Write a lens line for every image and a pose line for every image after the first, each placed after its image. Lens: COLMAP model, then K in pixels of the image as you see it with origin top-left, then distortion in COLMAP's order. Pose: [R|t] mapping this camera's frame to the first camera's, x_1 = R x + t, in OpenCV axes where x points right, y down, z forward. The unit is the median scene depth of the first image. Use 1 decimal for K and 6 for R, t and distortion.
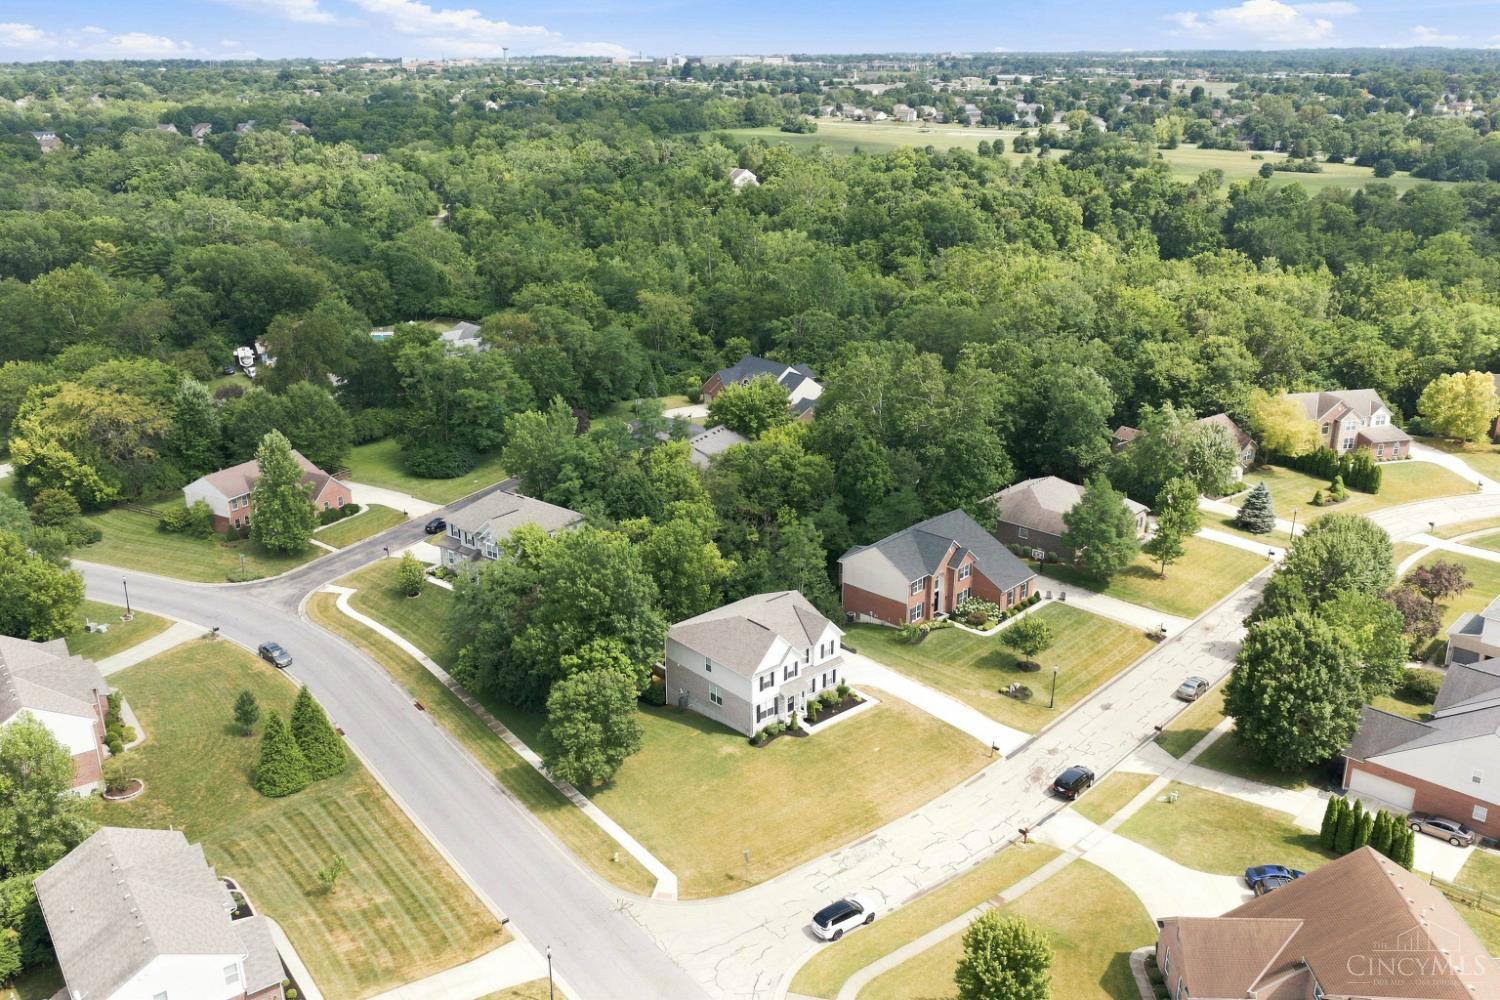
lens RADIAL K [[1240.6, 0, 750.0], [0, 1240.6, 500.0], [0, 0, 1]] dist [0.007976, -0.004720]
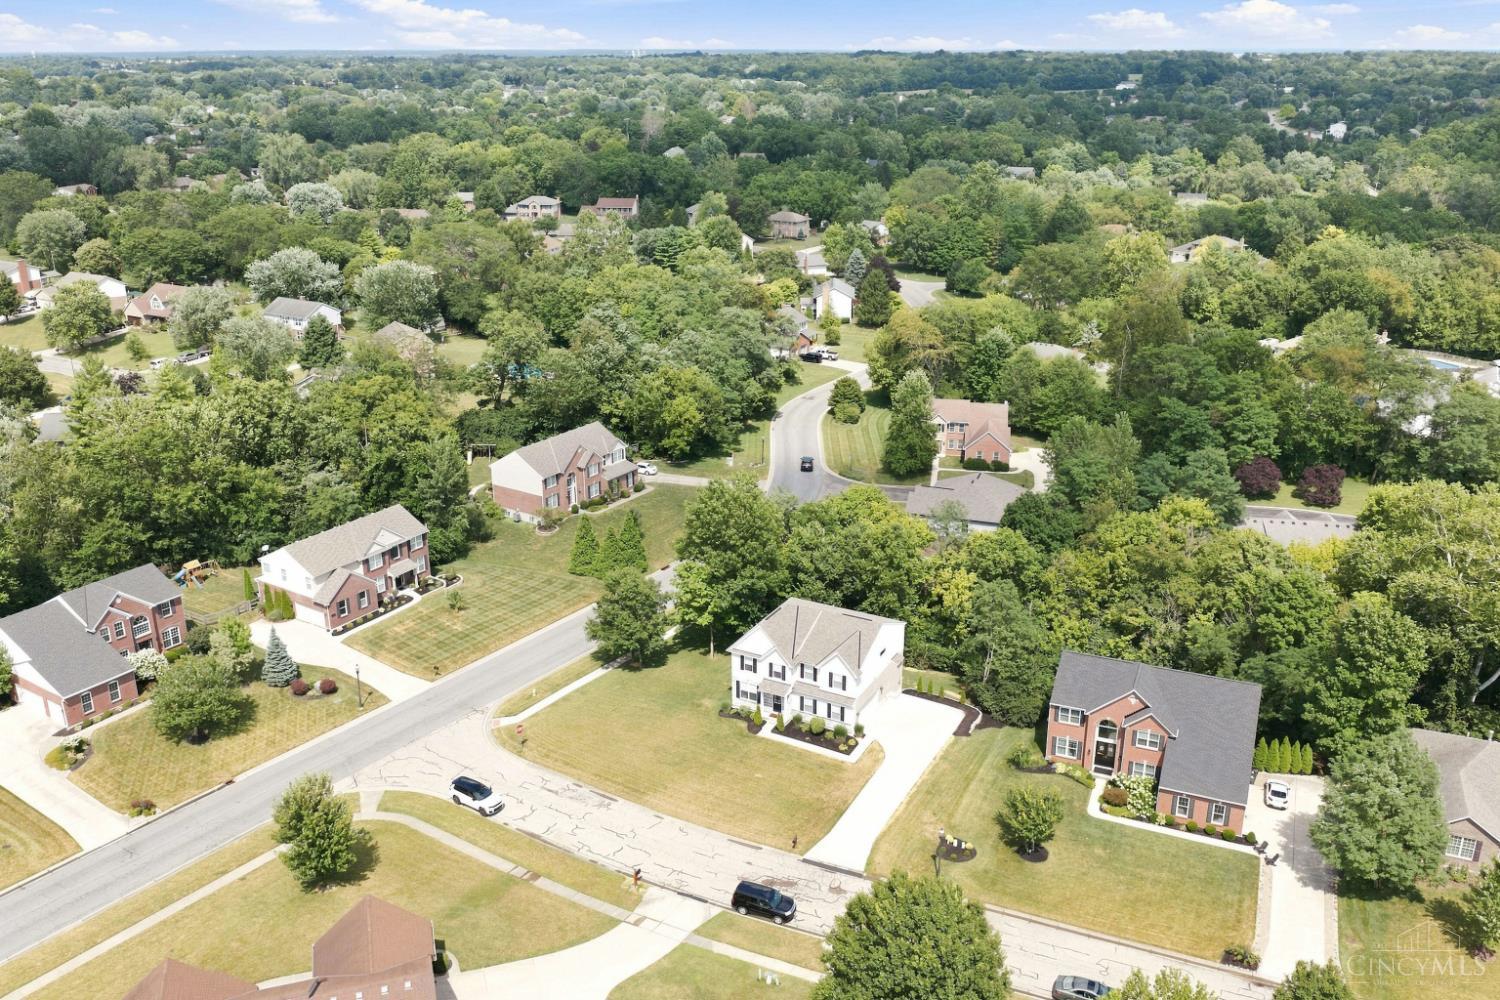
lens RADIAL K [[1240.6, 0, 750.0], [0, 1240.6, 500.0], [0, 0, 1]] dist [0.007976, -0.004720]
pose [[0.332183, 0.317528, -0.888161, 0.874193], [-0.312821, 0.925425, 0.213851, -0.198028], [0.889830, 0.206798, 0.406740, 0.547906]]
